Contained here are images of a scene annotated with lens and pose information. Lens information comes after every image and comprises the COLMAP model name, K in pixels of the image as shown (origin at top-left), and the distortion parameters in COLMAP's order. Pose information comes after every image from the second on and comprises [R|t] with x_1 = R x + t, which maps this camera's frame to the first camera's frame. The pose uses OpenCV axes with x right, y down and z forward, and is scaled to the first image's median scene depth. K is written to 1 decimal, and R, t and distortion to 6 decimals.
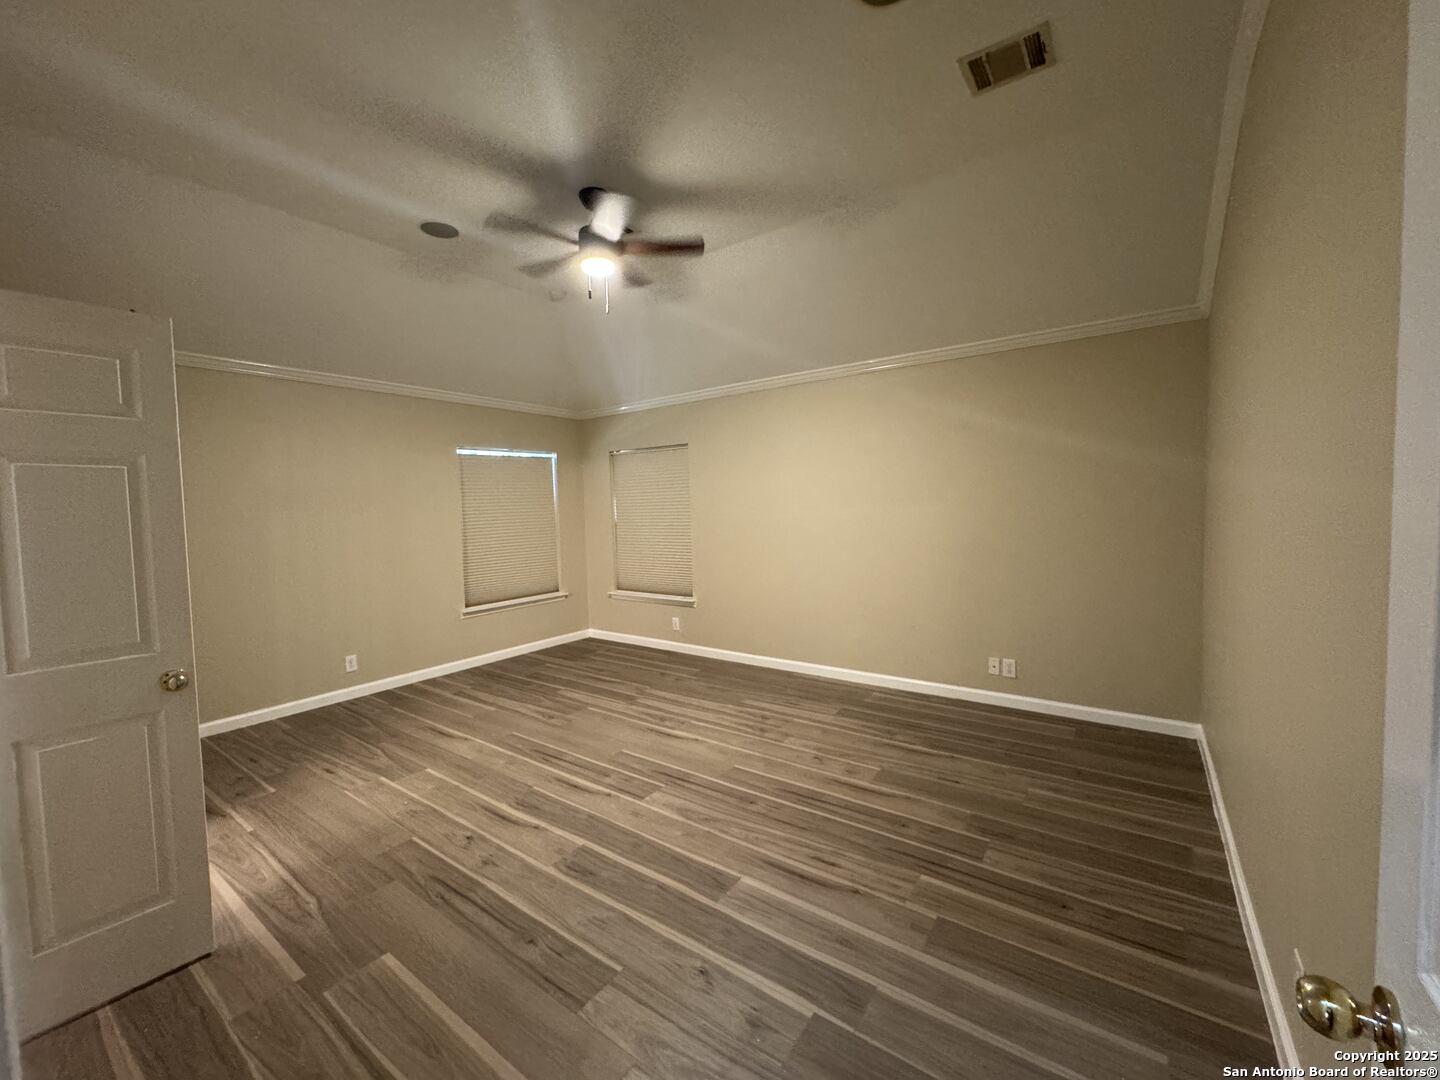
lens RADIAL K [[573.5, 0, 718.4], [0, 573.5, 539.2], [0, 0, 1]] dist [-0.003536, 0.000599]
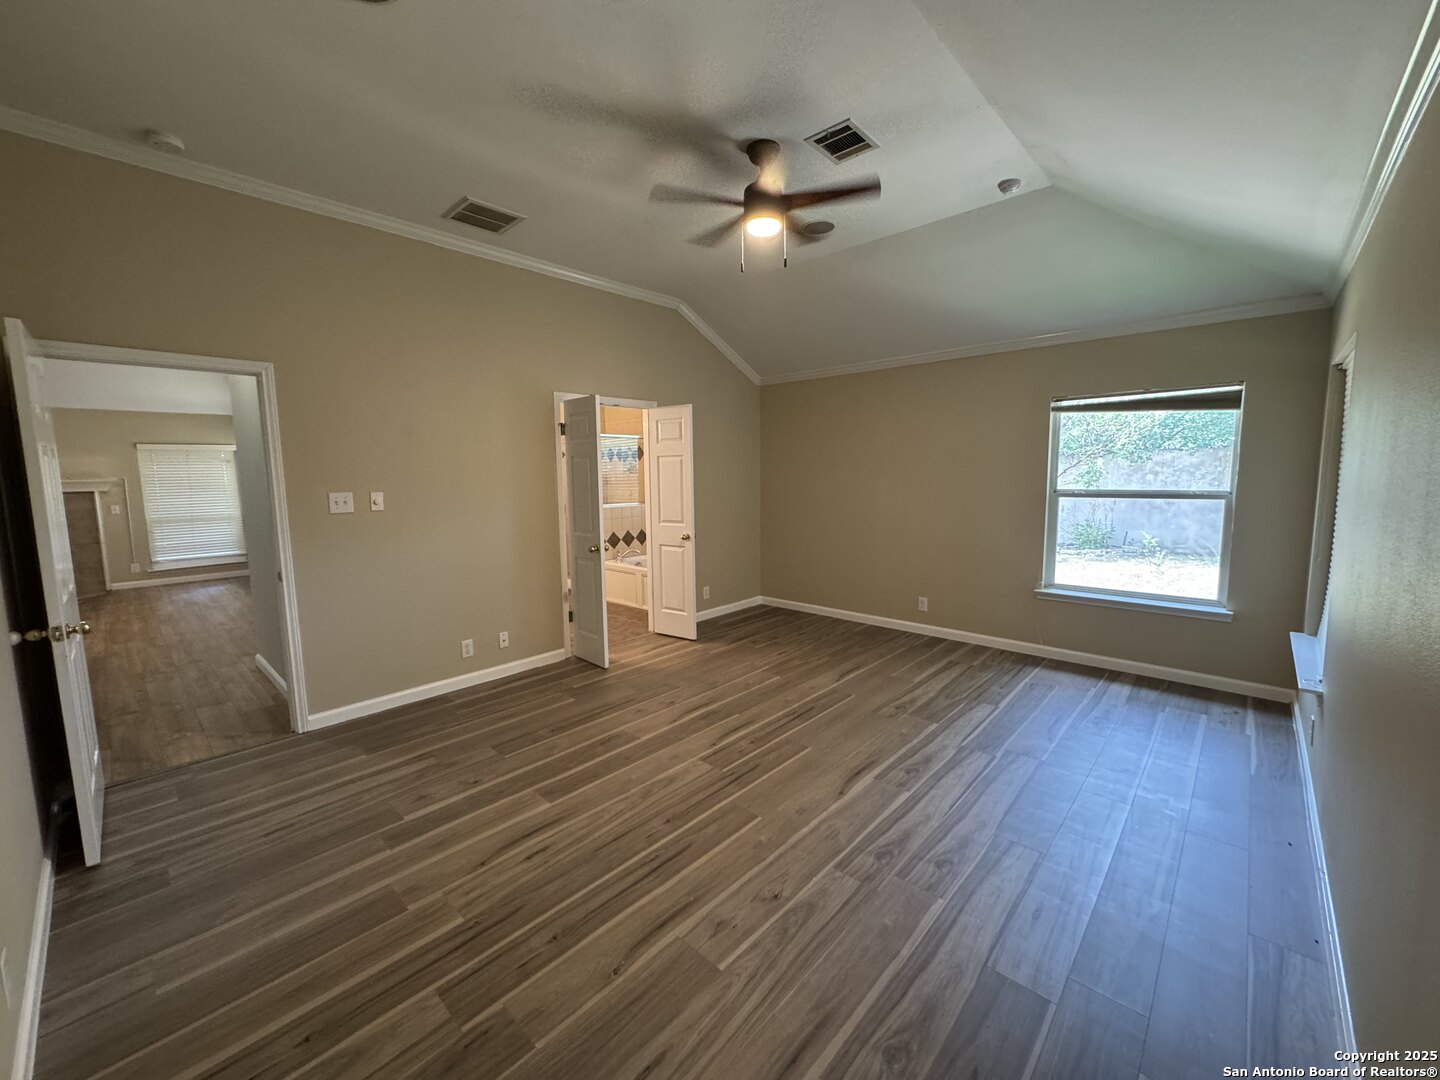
lens RADIAL K [[573.5, 0, 715.2], [0, 573.5, 539.6], [0, 0, 1]] dist [-0.003536, 0.000599]
pose [[-0.124879, 0.144272, -0.981627, 0.785036], [-0.042468, 0.987687, 0.150565, -0.100108], [0.991263, 0.060490, -0.117214, 1.049761]]
